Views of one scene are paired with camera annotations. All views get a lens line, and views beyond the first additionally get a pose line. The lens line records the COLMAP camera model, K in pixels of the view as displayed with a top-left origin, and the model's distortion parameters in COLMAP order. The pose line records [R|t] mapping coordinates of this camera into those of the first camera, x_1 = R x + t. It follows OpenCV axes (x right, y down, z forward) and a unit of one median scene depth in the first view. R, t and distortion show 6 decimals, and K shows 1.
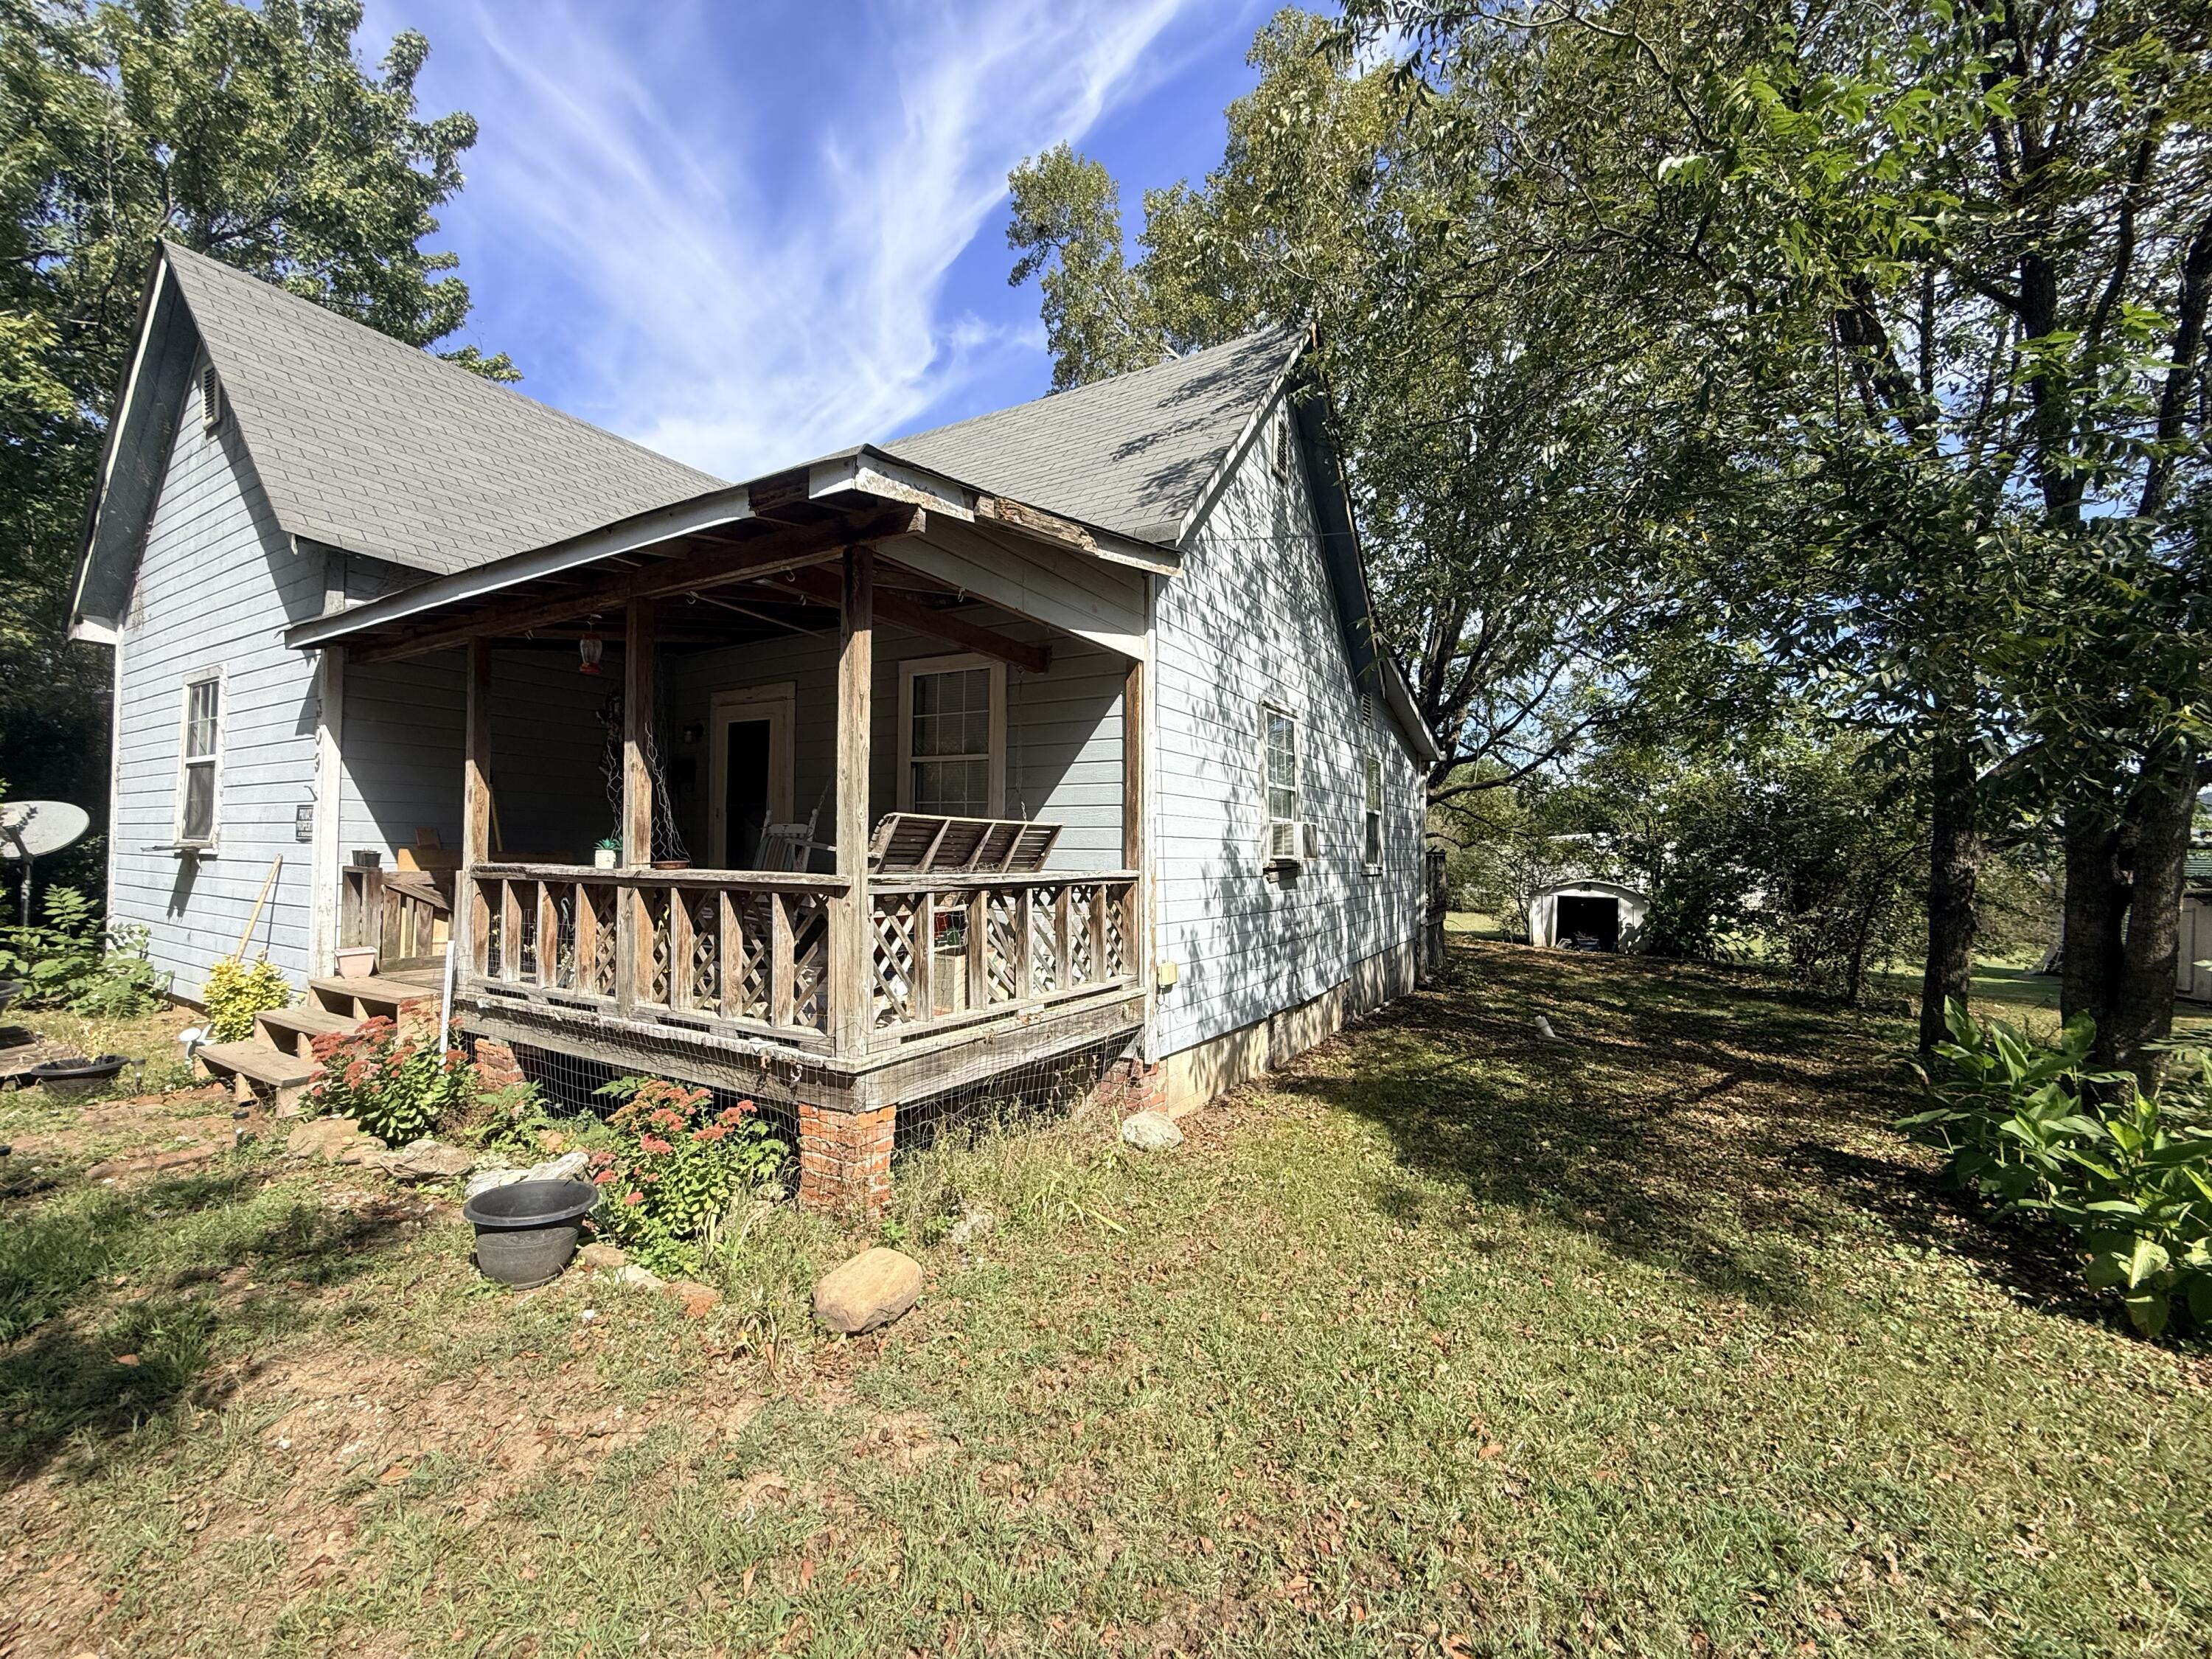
lens RADIAL K [[876.2, 0, 1107.4], [0, 876.2, 826.1], [0, 0, 1]] dist [-0.001211, -0.000014]
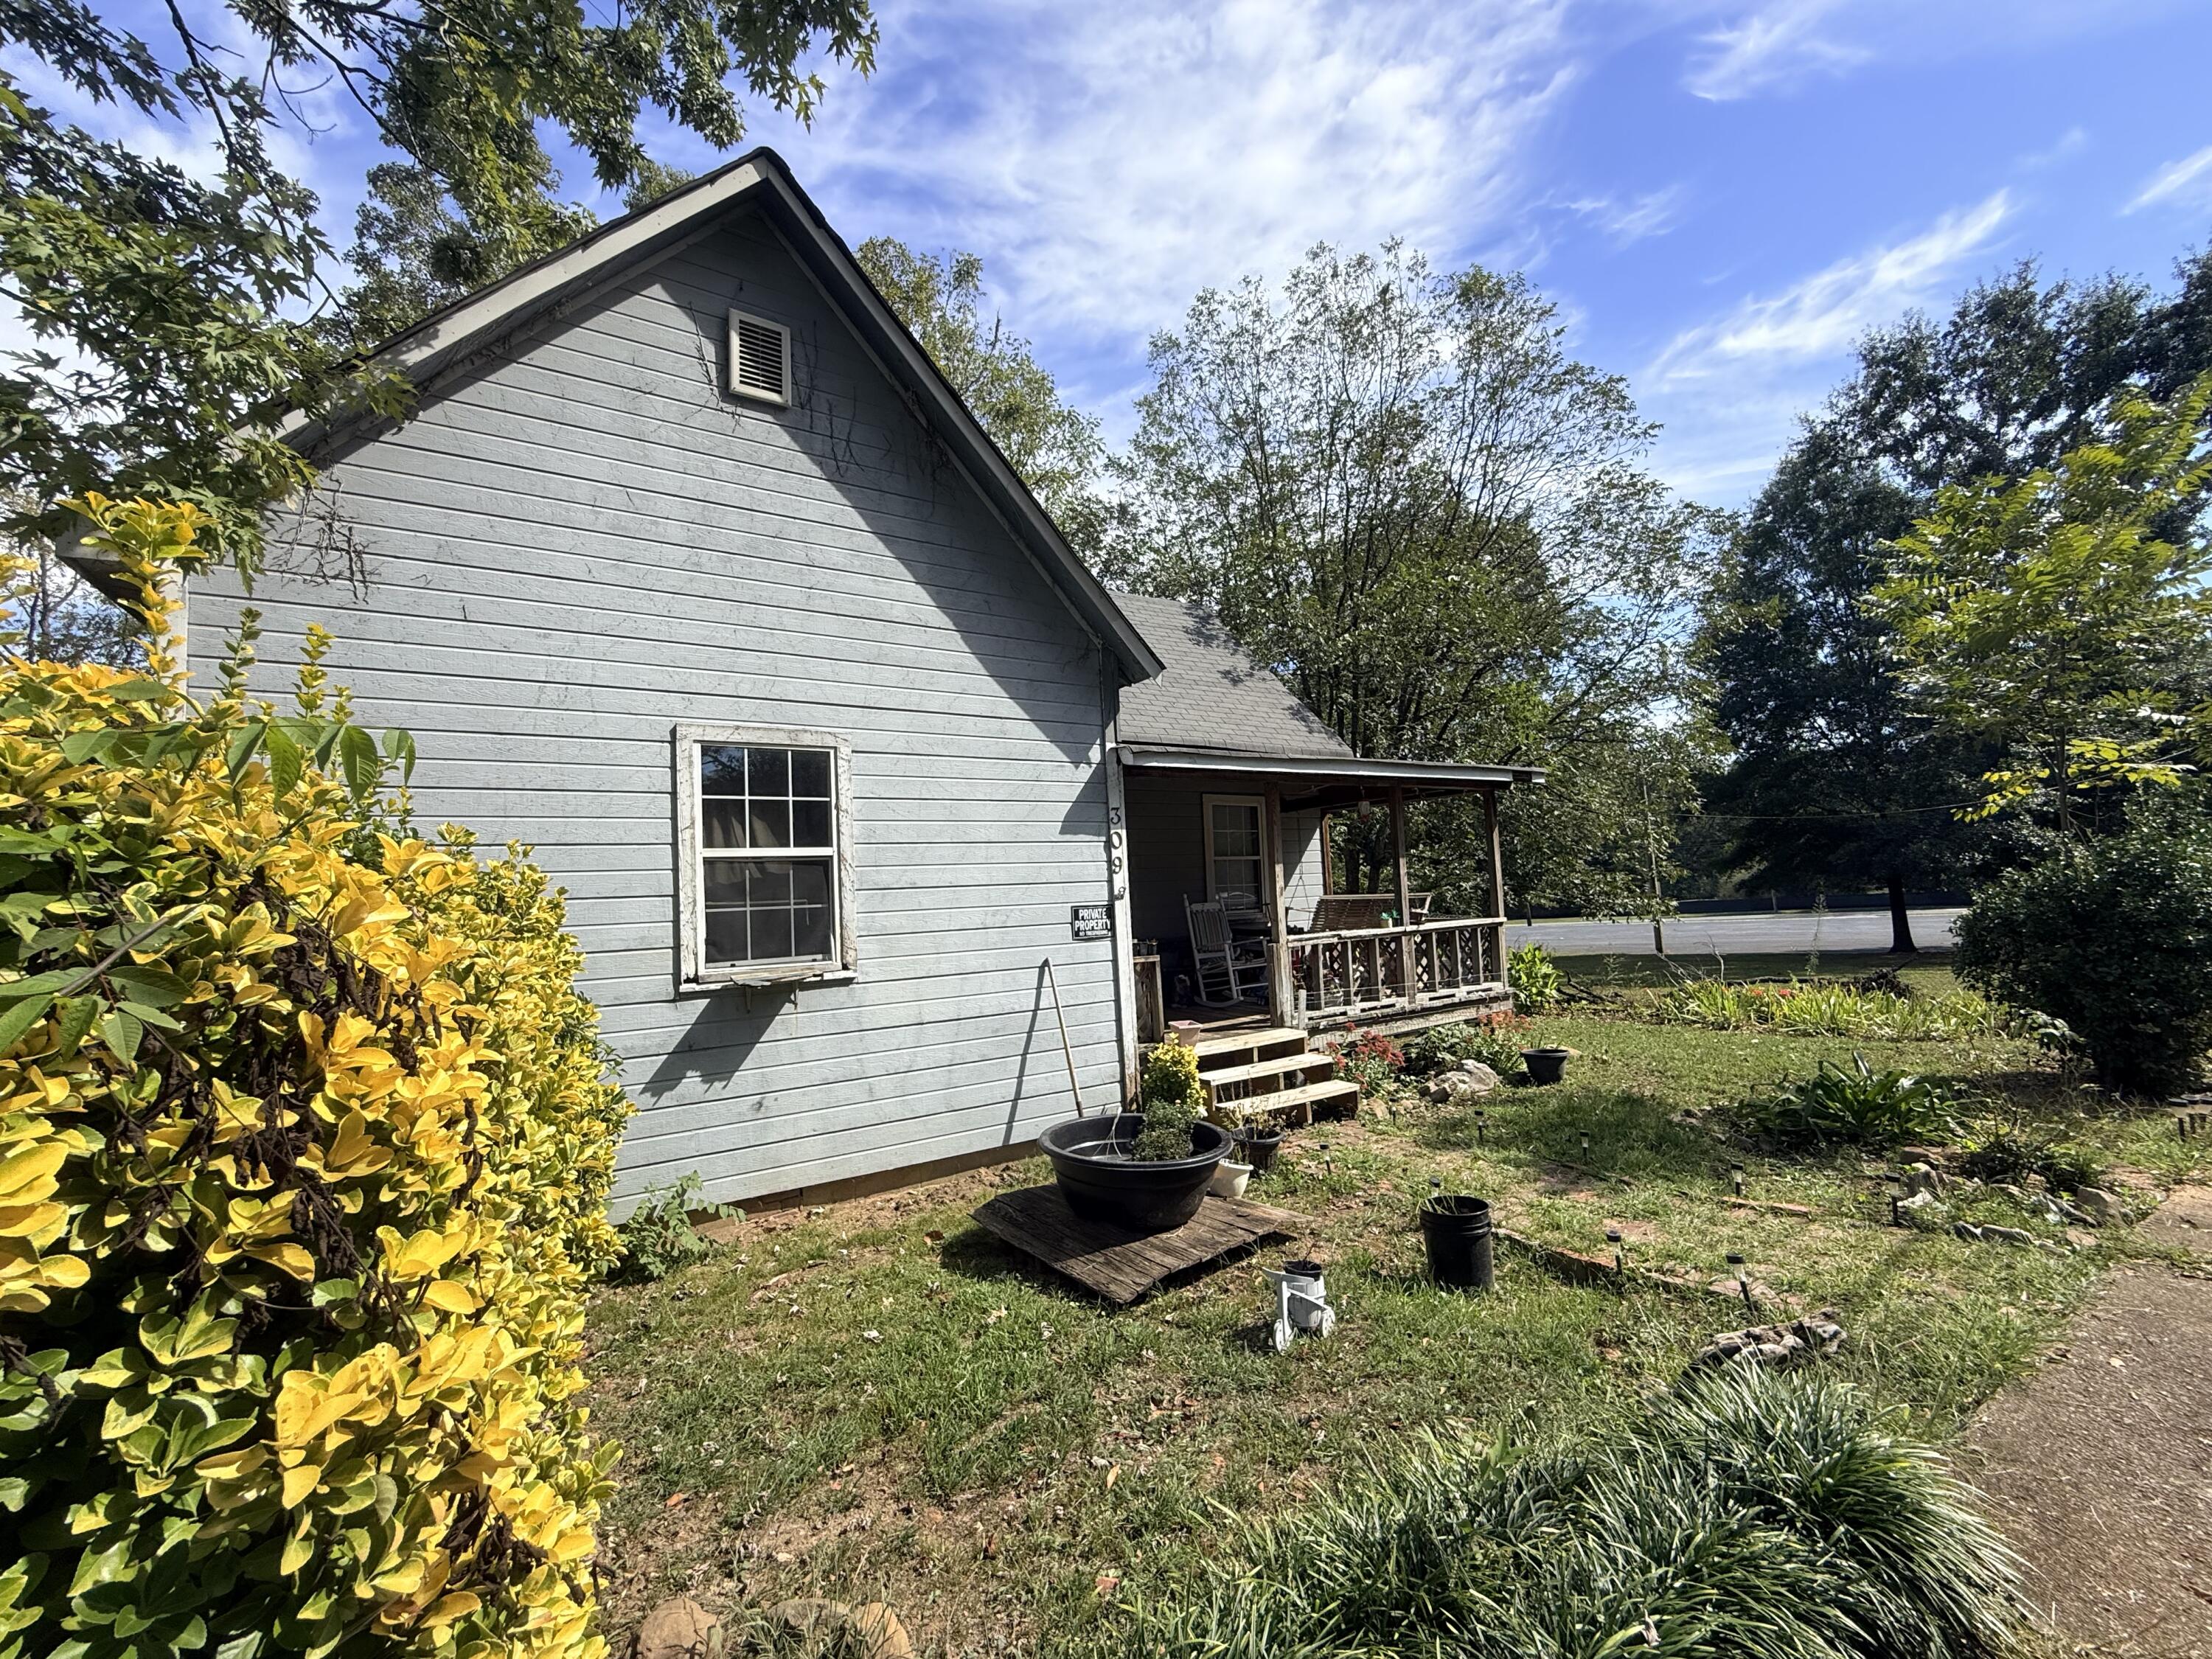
lens RADIAL K [[876.2, 0, 1109.6], [0, 876.2, 832.1], [0, 0, 1]] dist [-0.001211, -0.000014]
pose [[0.453541, 0.029574, 0.890745, -1.944973], [0.028188, 0.998473, -0.047504, -0.064402], [-0.890790, 0.046654, 0.452015, 0.535084]]
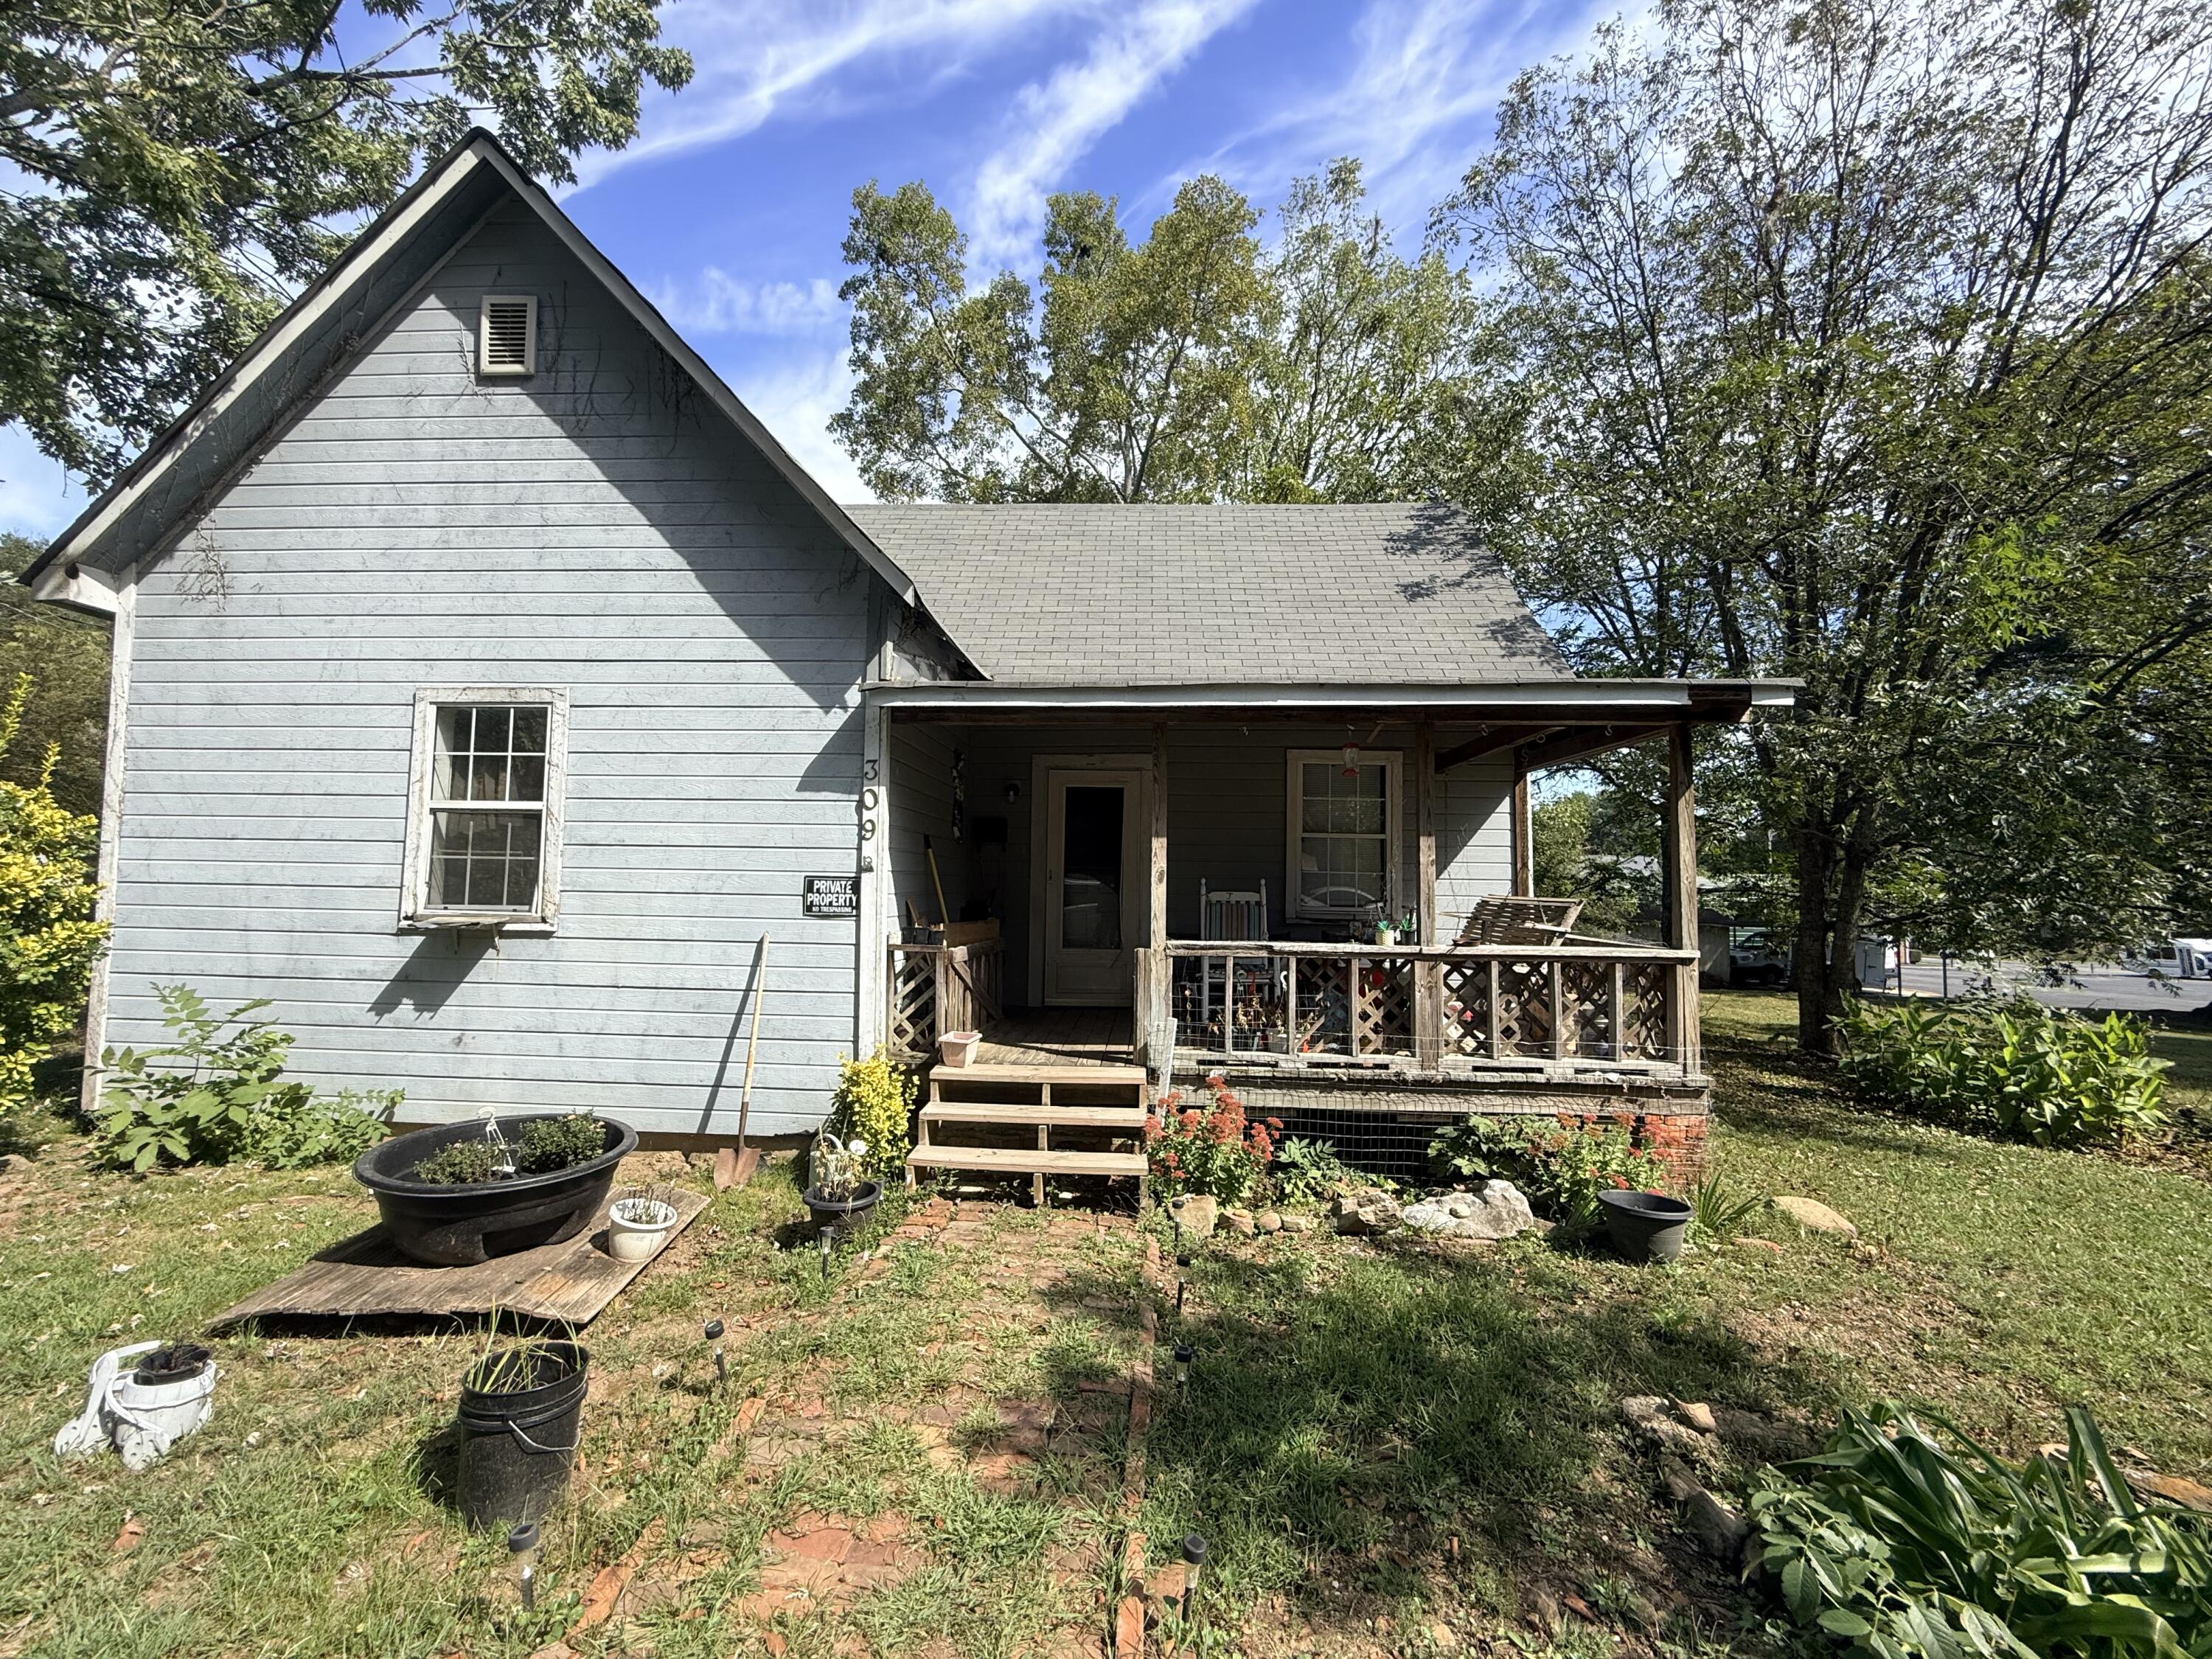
lens RADIAL K [[876.2, 0, 1110.4], [0, 876.2, 830.2], [0, 0, 1]] dist [-0.001211, -0.000014]
pose [[0.888346, 0.027887, 0.458328, -1.134122], [-0.015867, 0.999422, -0.030055, -0.051175], [-0.458901, 0.019427, 0.888275, 0.098596]]
